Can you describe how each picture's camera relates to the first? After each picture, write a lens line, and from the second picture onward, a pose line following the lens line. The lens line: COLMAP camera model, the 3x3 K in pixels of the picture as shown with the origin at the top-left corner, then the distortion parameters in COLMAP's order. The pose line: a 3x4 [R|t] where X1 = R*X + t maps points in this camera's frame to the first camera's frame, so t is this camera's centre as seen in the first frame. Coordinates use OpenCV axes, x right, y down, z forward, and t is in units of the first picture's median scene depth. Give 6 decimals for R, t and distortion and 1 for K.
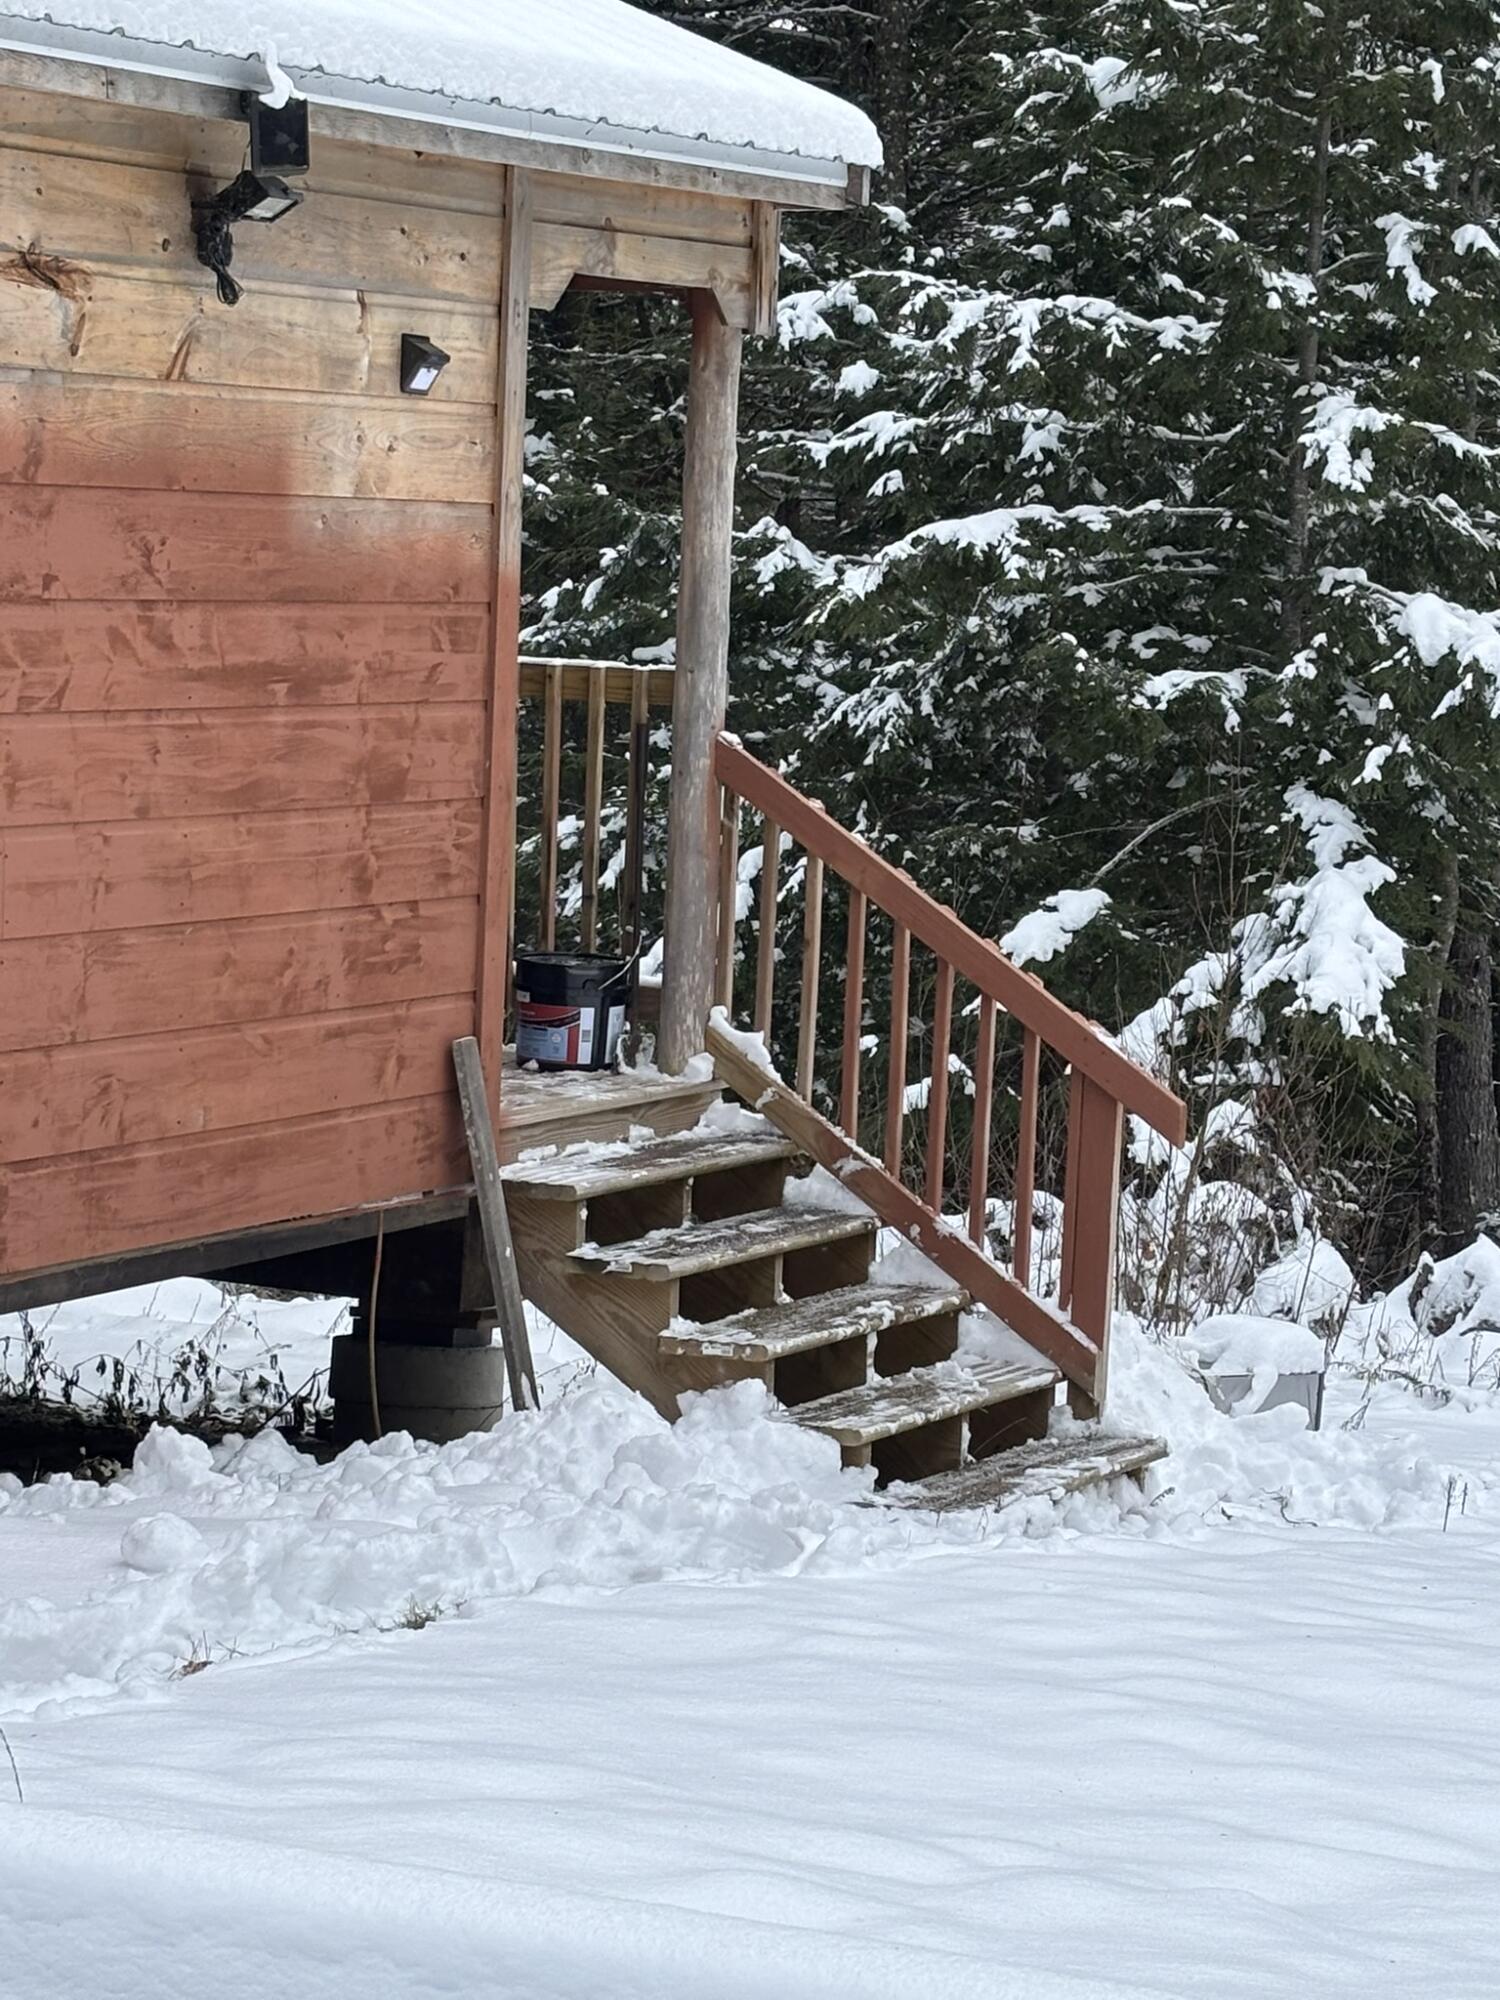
lens RADIAL K [[4856.5, 0, 751.8], [0, 4856.5, 996.2], [0, 0, 1]] dist [0.108621, 0.000000]
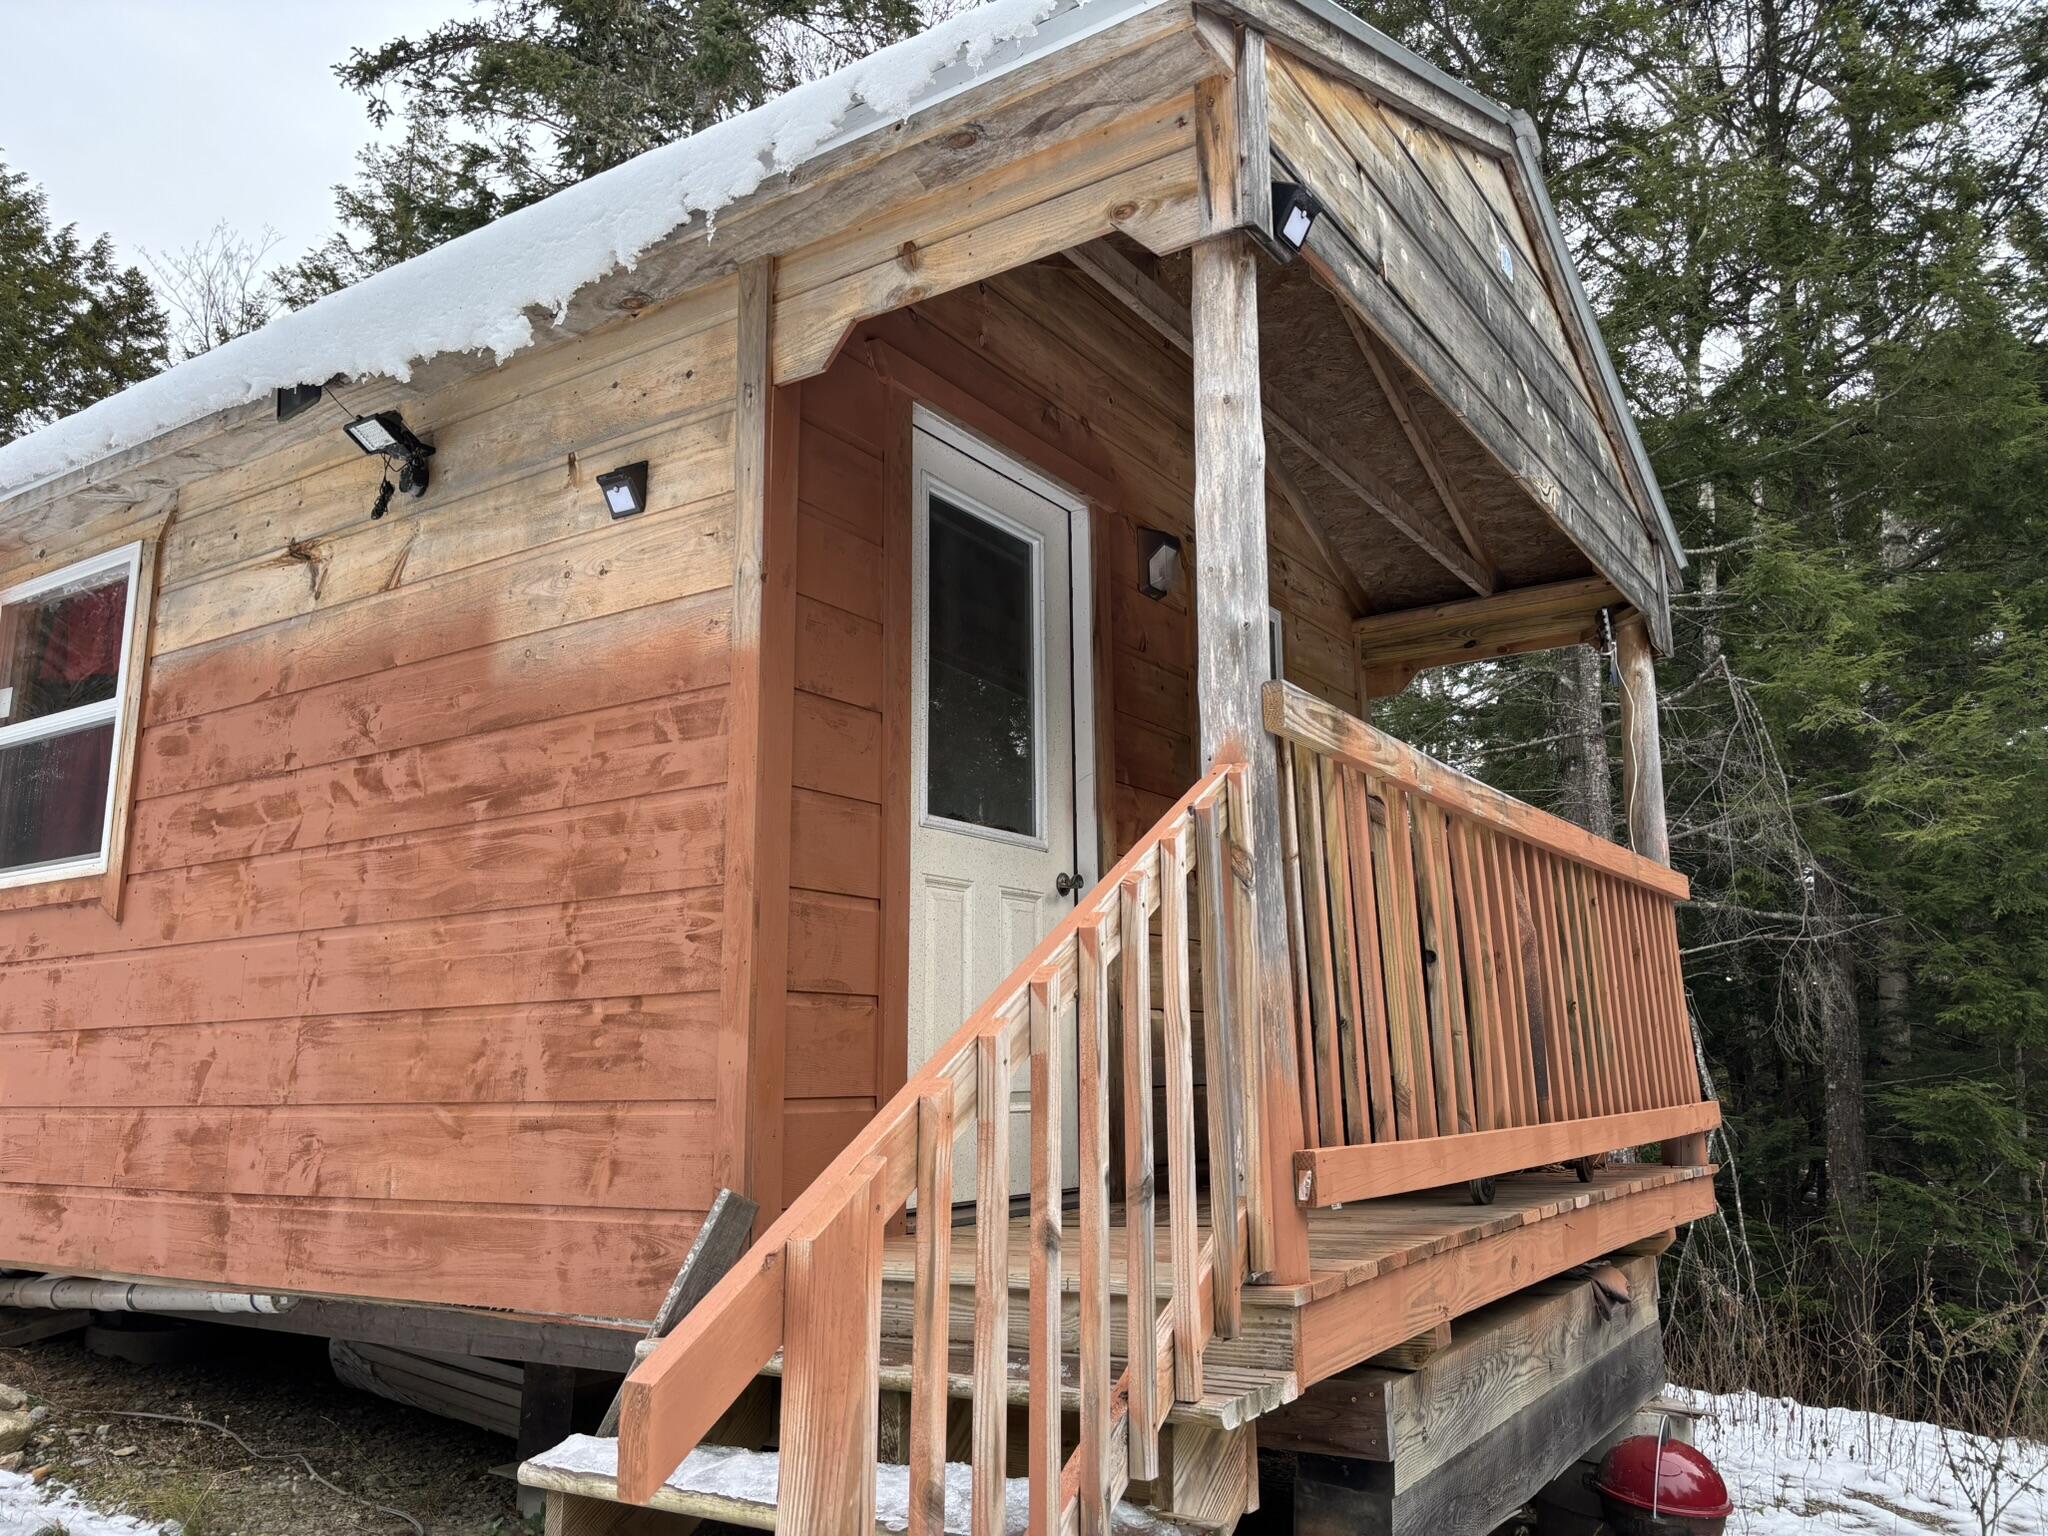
lens RADIAL K [[1522.8, 0, 1025.5], [0, 1522.8, 752.8], [0, 0, 1]] dist [0.054576, -0.060420]
pose [[-0.073054, -0.245293, -0.966692, 0.233781], [-0.088465, 0.967055, -0.238700, -0.000422], [0.993397, 0.068081, -0.092347, 1.102290]]
